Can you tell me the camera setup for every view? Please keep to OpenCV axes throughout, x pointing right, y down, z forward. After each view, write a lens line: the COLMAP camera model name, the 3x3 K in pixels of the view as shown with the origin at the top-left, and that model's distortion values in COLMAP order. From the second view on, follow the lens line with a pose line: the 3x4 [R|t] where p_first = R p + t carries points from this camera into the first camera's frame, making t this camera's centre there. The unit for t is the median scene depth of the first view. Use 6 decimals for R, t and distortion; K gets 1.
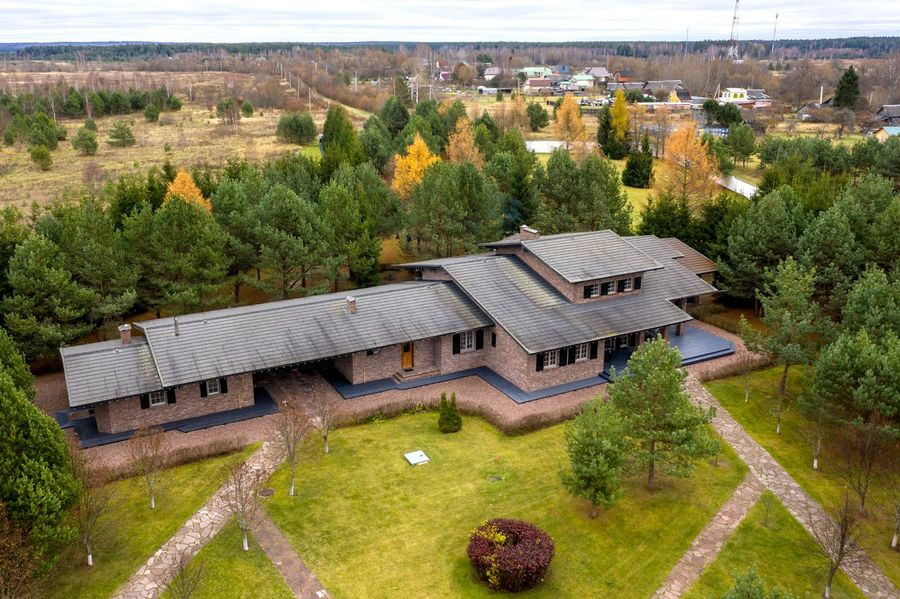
lens RADIAL K [[749.0, 0, 450.0], [0, 749.0, 299.5], [0, 0, 1]] dist [-0.003742, 0.001492]
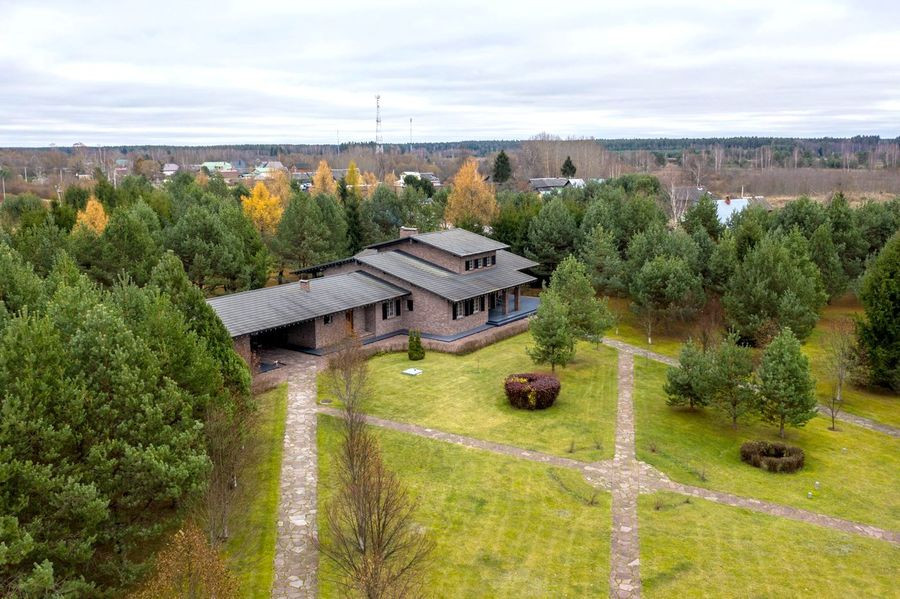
lens RADIAL K [[729.9, 0, 450.0], [0, 729.9, 299.5], [0, 0, 1]] dist [-0.008549, -0.001364]
pose [[0.903820, -0.092824, 0.417725, -0.414196], [0.142133, 0.985888, -0.088453, 0.167366], [-0.403619, 0.139318, 0.904258, -0.178089]]
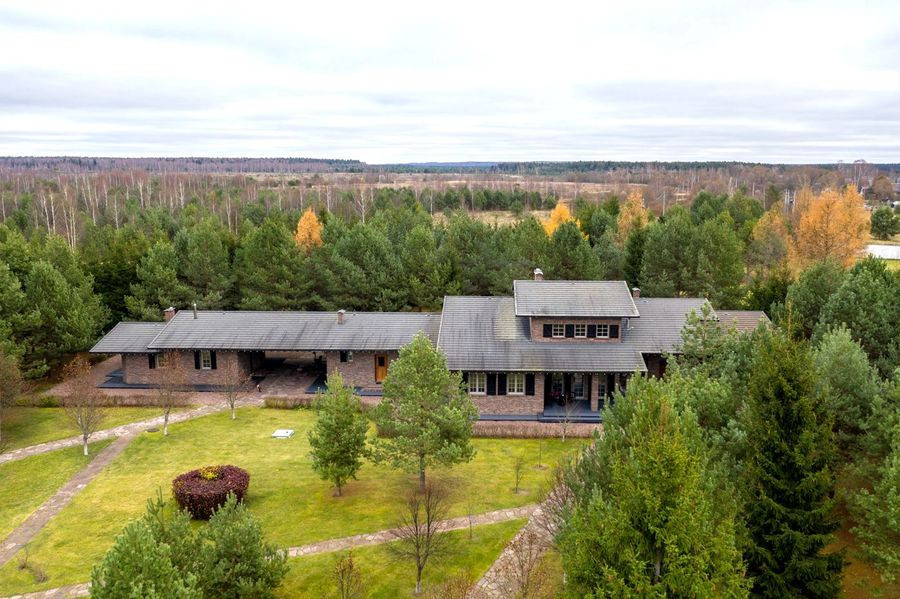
lens RADIAL K [[761.4, 0, 506.2], [0, 761.4, 323.1], [0, 0, 1]] dist [0.004144, -0.001584]
pose [[0.883778, 0.096463, -0.457854, 0.612231], [-0.151061, 0.984943, -0.084074, 0.074627], [0.442850, 0.143467, 0.885043, 0.088186]]
